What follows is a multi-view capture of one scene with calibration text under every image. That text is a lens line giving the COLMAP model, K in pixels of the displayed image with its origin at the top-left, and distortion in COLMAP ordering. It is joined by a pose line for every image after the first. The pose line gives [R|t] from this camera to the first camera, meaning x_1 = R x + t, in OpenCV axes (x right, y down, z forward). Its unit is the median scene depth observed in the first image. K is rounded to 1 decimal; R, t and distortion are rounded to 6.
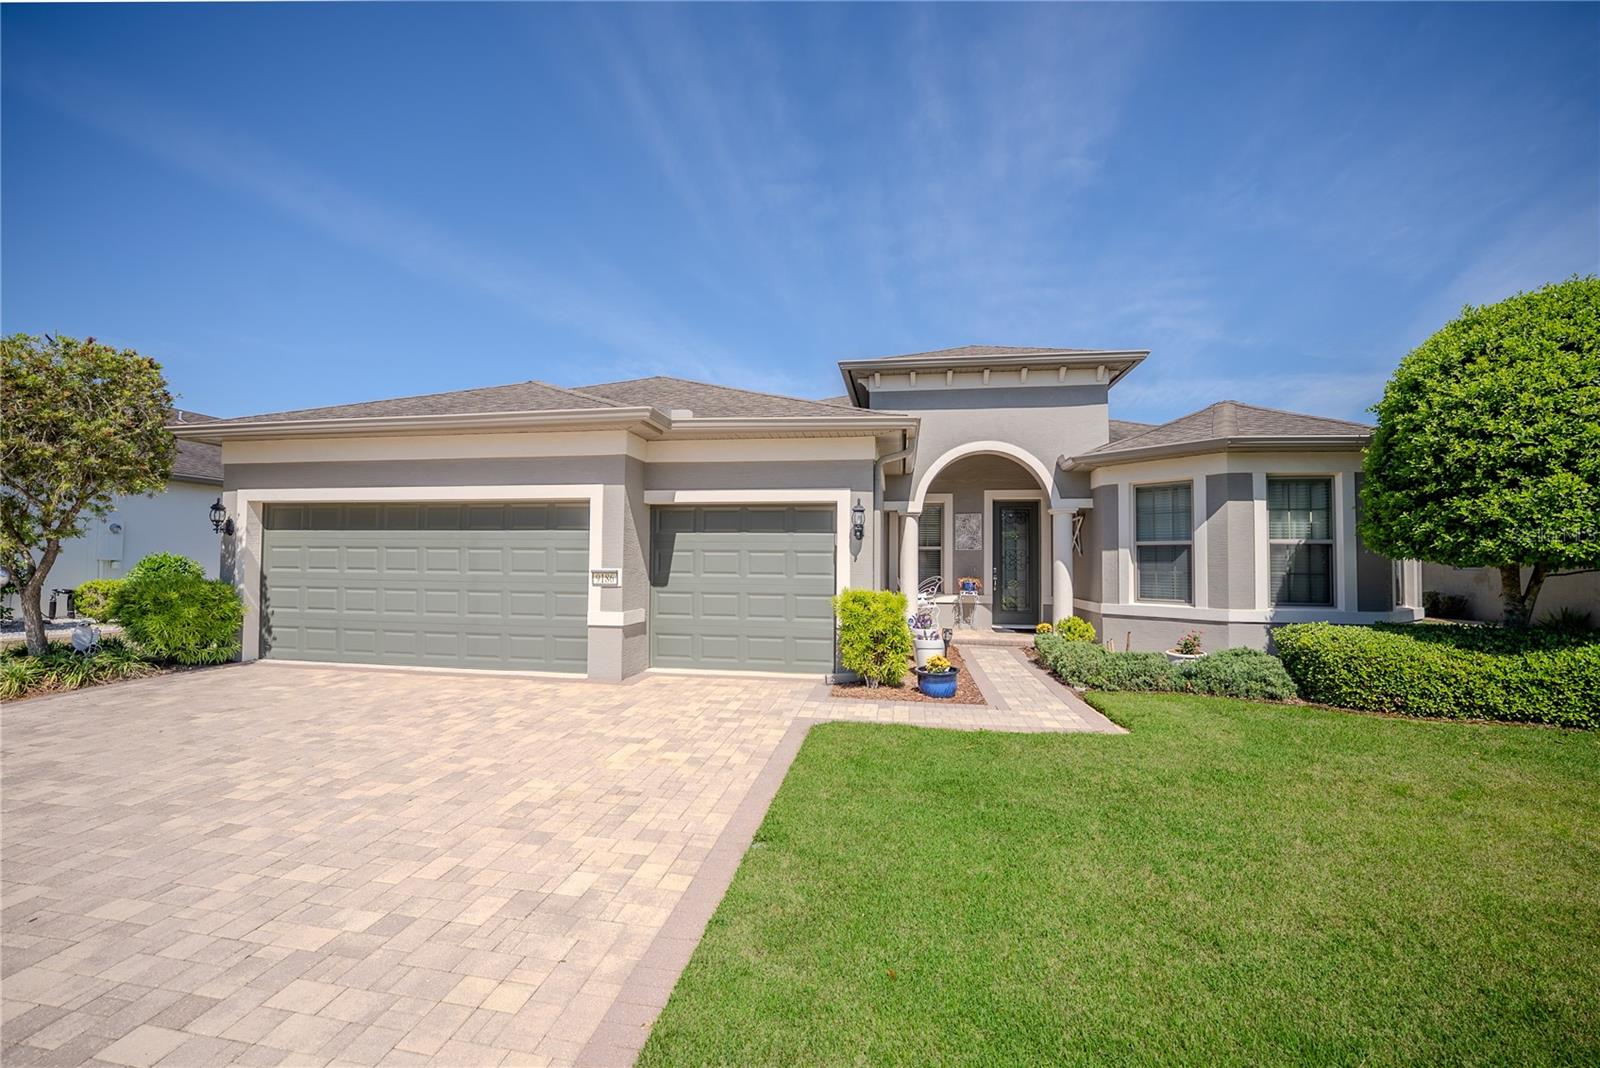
lens RADIAL K [[661.0, 0, 800.1], [0, 661.0, 537.8], [0, 0, 1]] dist [-0.028281, 0.003433]
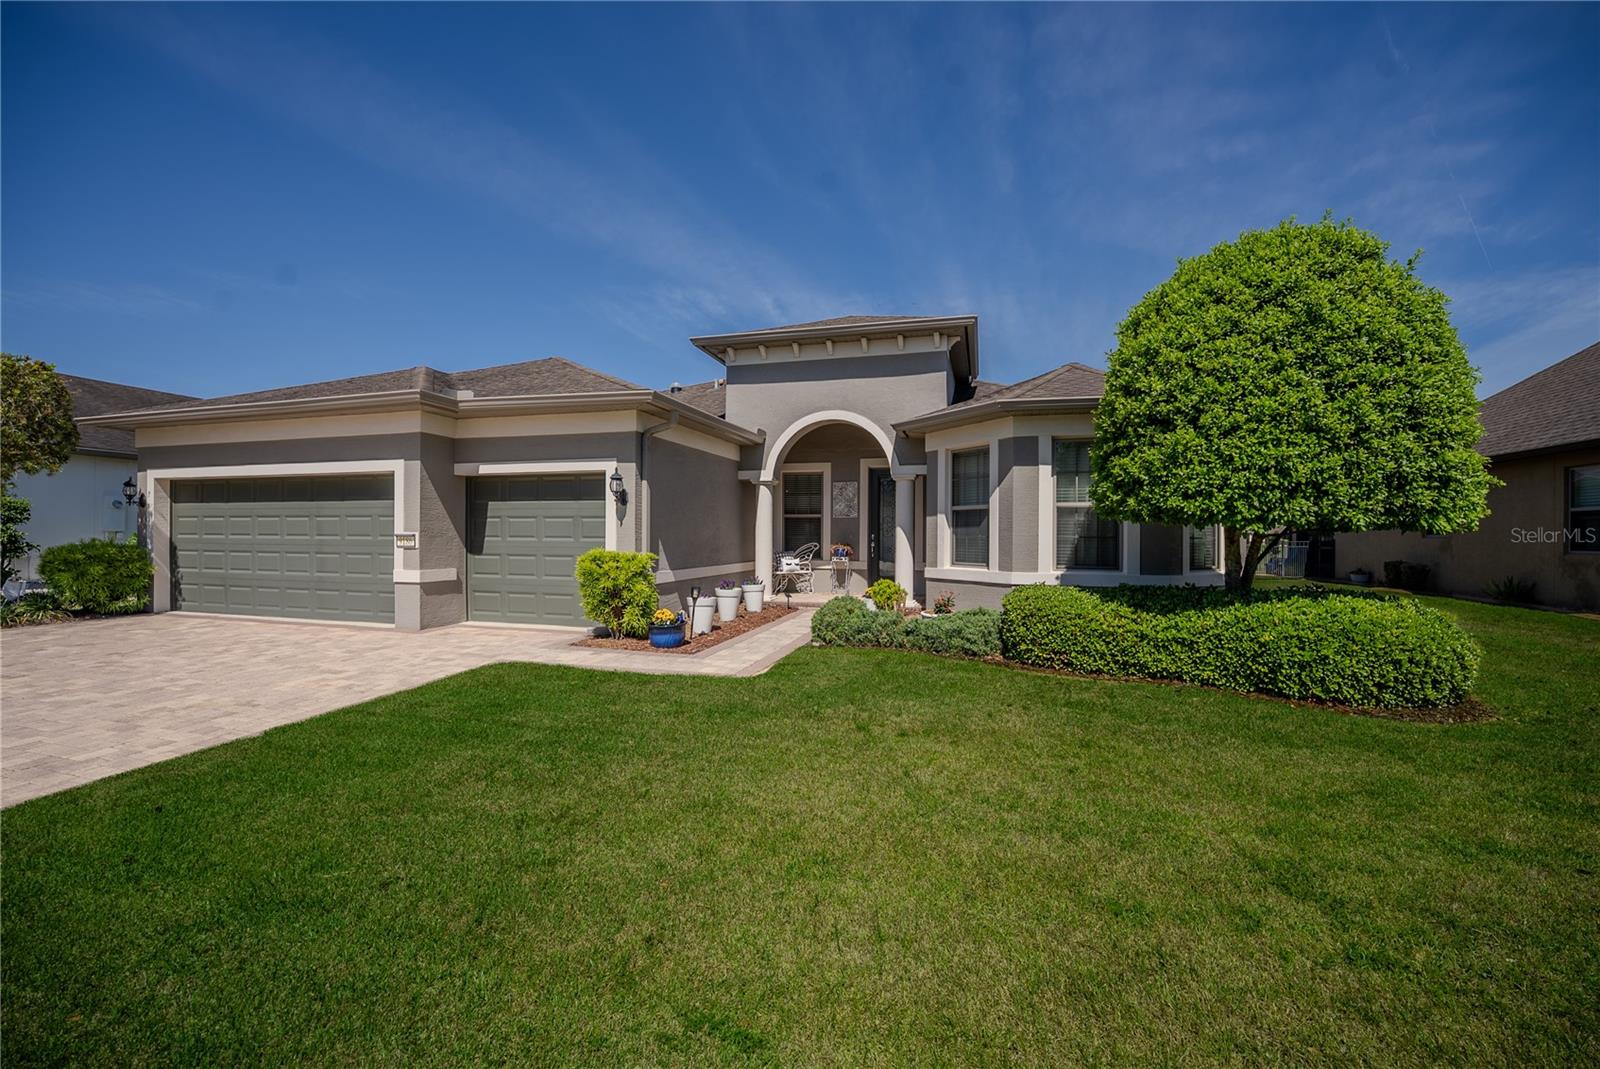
lens RADIAL K [[661.0, 0, 800.1], [0, 661.0, 538.3], [0, 0, 1]] dist [-0.028281, 0.003433]
pose [[0.993662, -0.002885, -0.112369, 0.453699], [0.007444, 0.999165, 0.040172, 0.013860], [0.112159, -0.040753, 0.992854, -0.049019]]
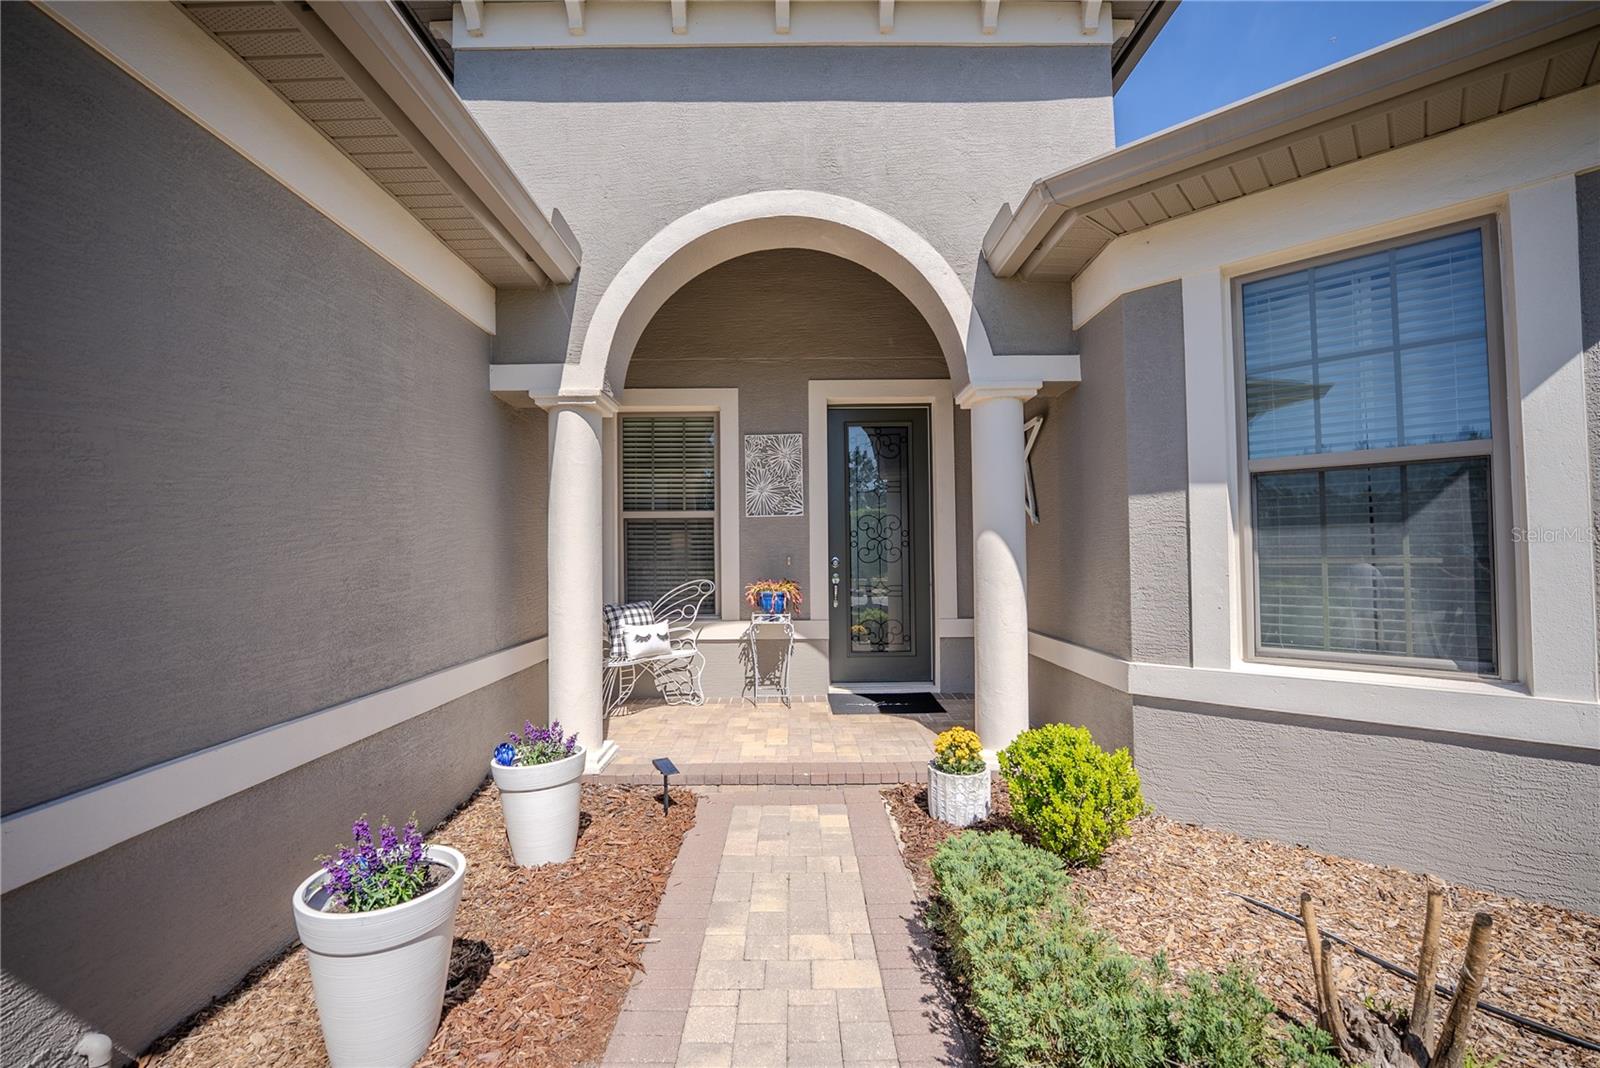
lens RADIAL K [[661.0, 0, 800.1], [0, 661.0, 537.8], [0, 0, 1]] dist [-0.028281, 0.003433]
pose [[0.984309, -0.015819, 0.175740, 0.293765], [0.013723, 0.999820, 0.013136, 0.040179], [-0.175916, -0.010518, 0.984349, 0.854152]]
